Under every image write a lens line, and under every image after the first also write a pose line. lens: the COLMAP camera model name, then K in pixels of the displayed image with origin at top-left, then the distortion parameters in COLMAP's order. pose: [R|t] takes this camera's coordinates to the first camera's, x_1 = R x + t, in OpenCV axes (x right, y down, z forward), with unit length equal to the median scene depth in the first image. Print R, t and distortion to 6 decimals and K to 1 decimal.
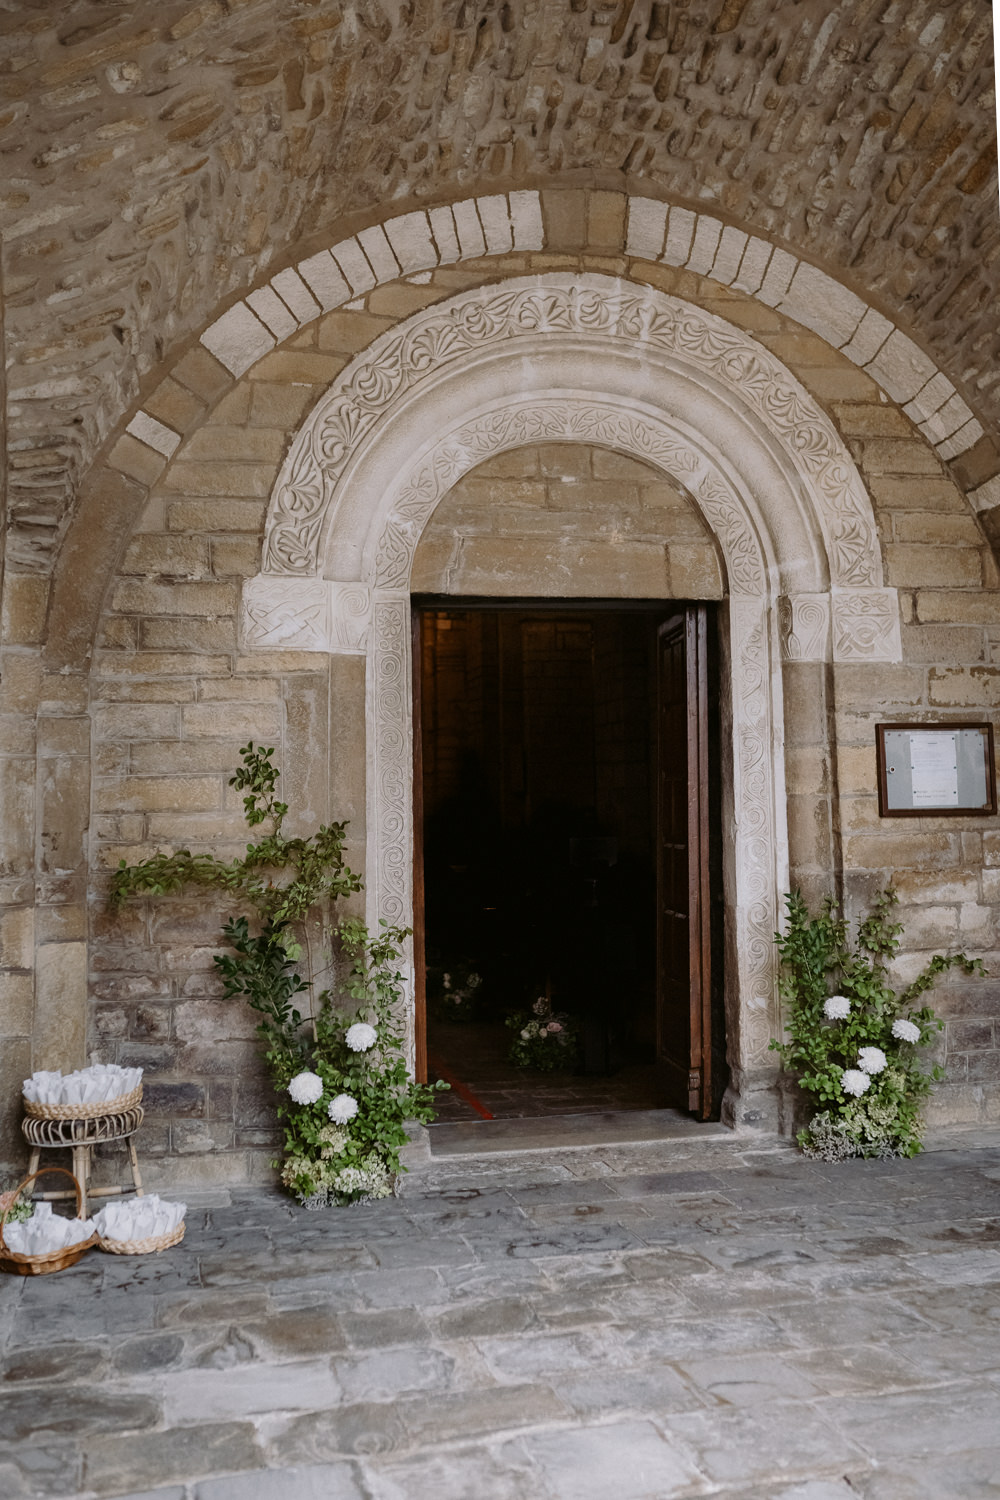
lens RADIAL K [[1489.7, 0, 500.0], [0, 1489.7, 750.0], [0, 0, 1]] dist [-0.003677, 0.007404]
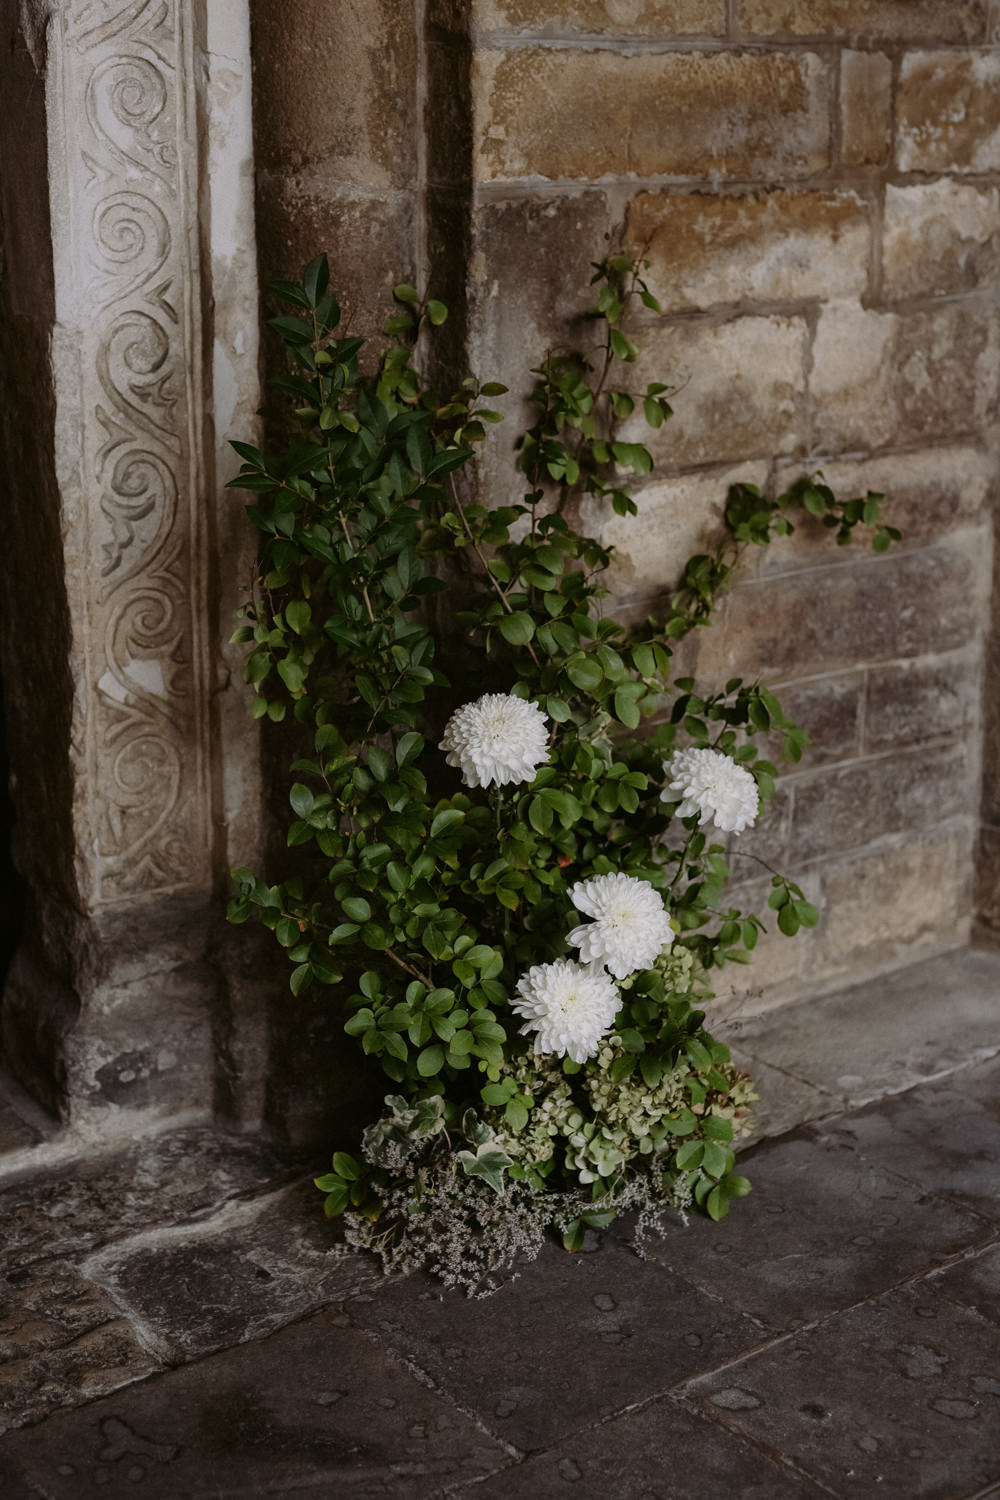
lens RADIAL K [[2145.1, 0, 499.7], [0, 2145.1, 669.2], [0, 0, 1]] dist [-0.009900, 0.039316]
pose [[0.903744, -0.087035, 0.419133, 0.070112], [-0.045892, 0.953771, 0.297009, 0.049416], [-0.425607, -0.287655, 0.857971, 0.646568]]
